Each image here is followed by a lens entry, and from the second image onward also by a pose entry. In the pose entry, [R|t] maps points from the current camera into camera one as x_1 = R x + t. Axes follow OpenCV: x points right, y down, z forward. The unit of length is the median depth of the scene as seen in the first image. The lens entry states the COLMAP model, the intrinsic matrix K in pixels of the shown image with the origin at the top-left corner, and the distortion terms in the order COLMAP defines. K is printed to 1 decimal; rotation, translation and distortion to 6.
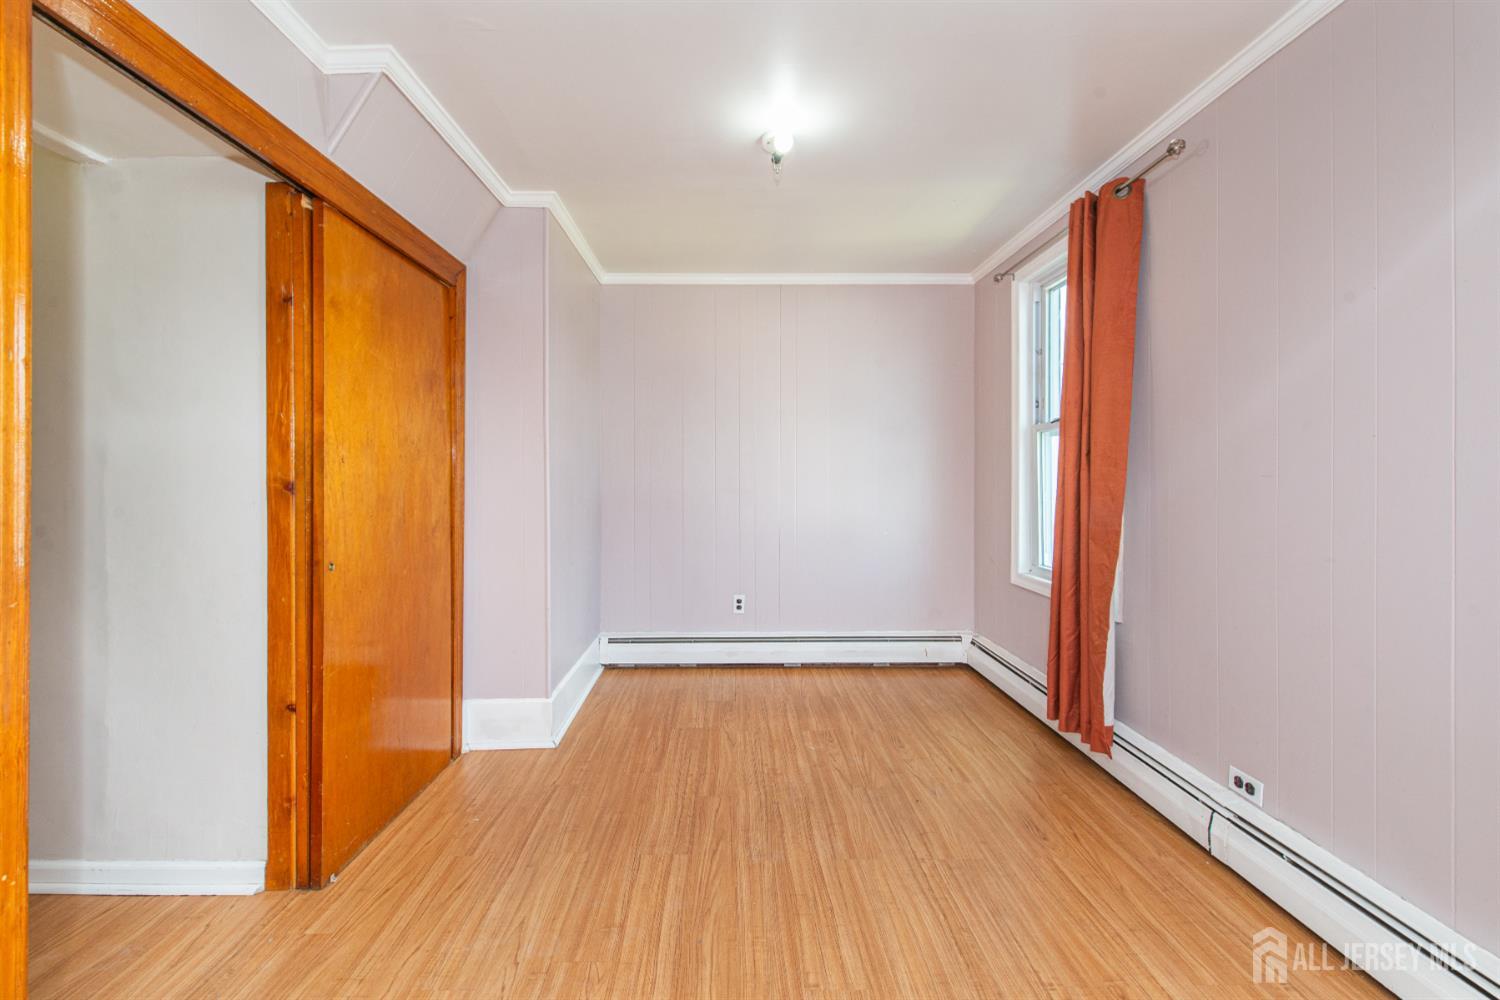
lens RADIAL K [[596.1, 0, 746.3], [0, 596.1, 477.4], [0, 0, 1]] dist [0.002816, -0.000596]
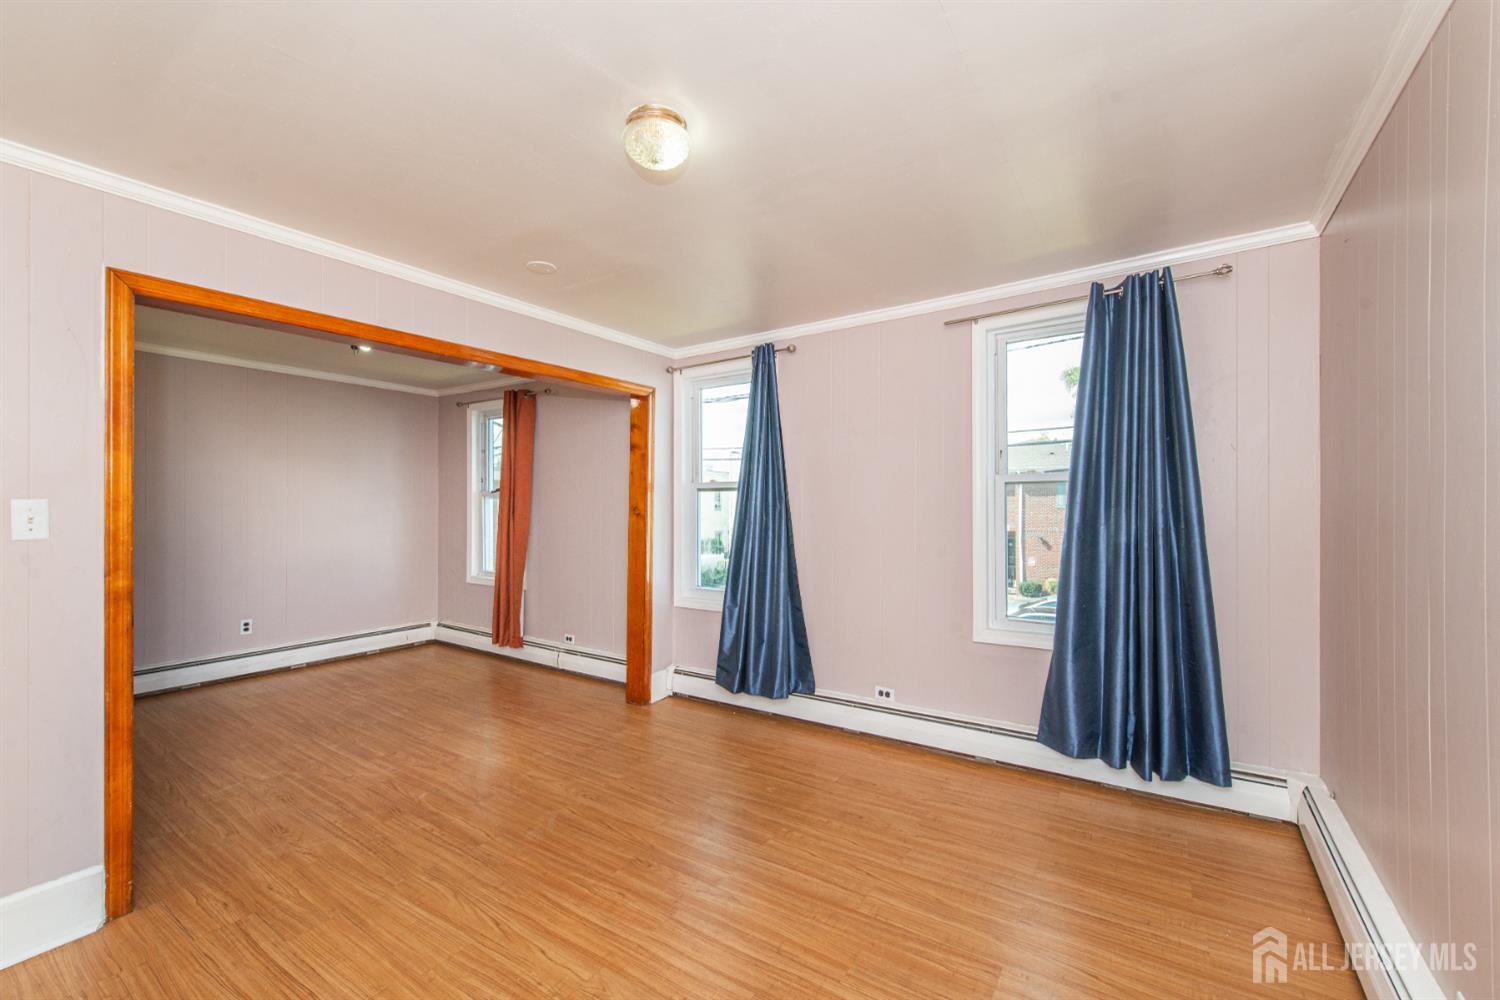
lens RADIAL K [[596.1, 0, 750.6], [0, 596.1, 501.9], [0, 0, 1]] dist [0.002816, -0.000596]
pose [[0.585359, 0.003093, 0.810769, -0.633550], [-0.002778, 0.999995, -0.001810, -0.074859], [-0.810770, -0.001193, 0.585364, -0.902247]]
